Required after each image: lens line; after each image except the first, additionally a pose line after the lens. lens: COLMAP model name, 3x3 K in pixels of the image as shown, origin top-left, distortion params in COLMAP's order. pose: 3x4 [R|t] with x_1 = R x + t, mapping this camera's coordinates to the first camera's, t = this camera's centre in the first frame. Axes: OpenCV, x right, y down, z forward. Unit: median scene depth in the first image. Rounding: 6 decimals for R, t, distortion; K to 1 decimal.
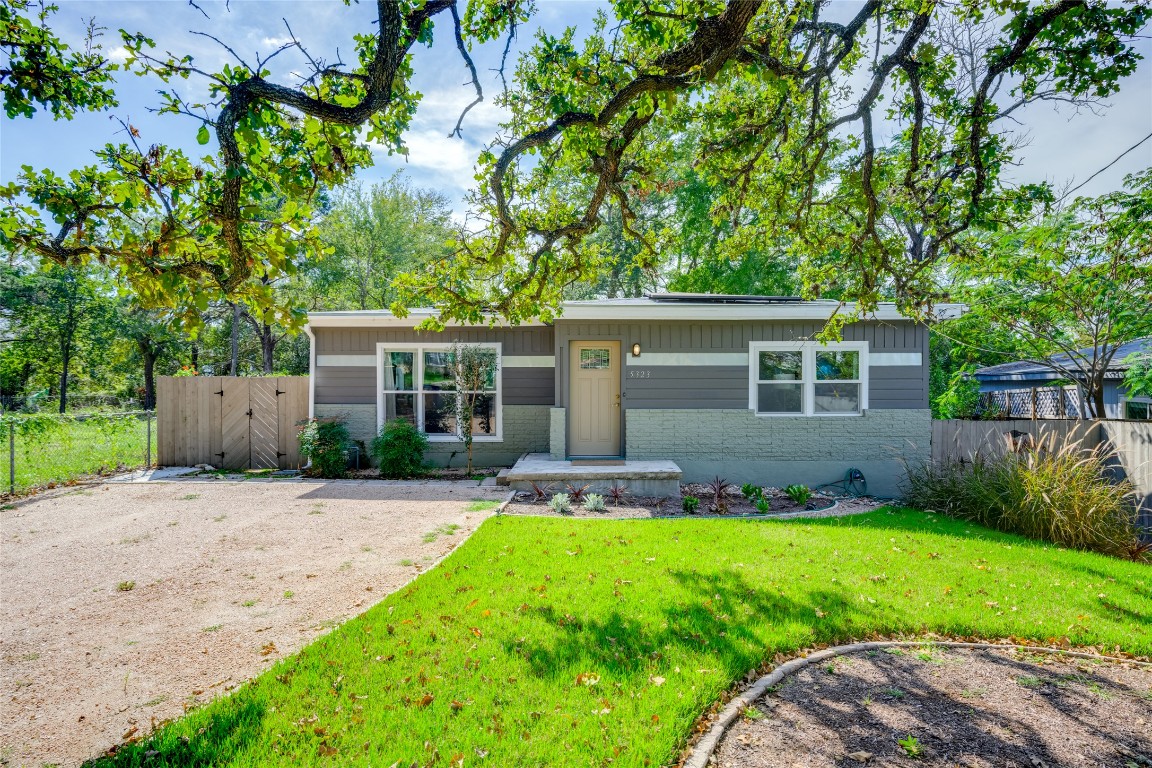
lens RADIAL K [[1094.1, 0, 576.0], [0, 1094.1, 384.0], [0, 0, 1]] dist [0.001283, 0.003437]
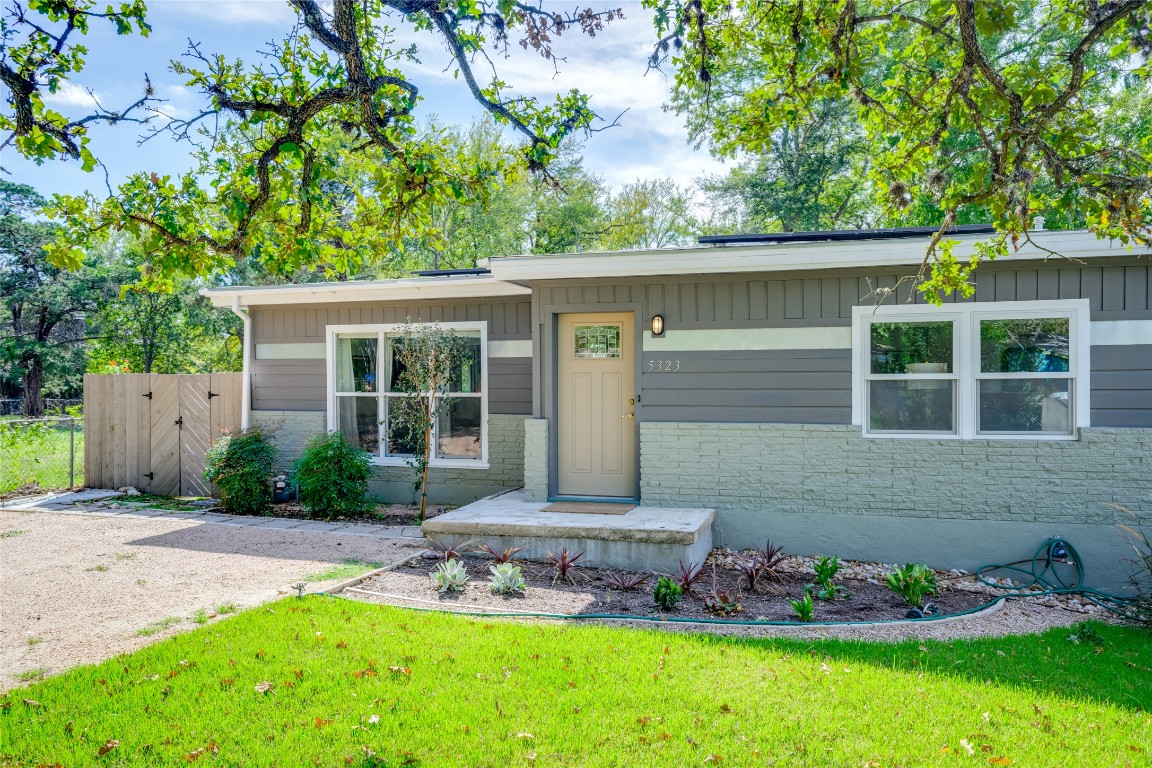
lens RADIAL K [[1094.1, 0, 576.0], [0, 1094.1, 384.0], [0, 0, 1]] dist [0.001283, 0.003437]
pose [[0.910756, -0.003101, -0.412934, 0.264804], [-0.000810, 0.999956, -0.009296, 0.007170], [0.412945, 0.008801, 0.910713, 0.422187]]
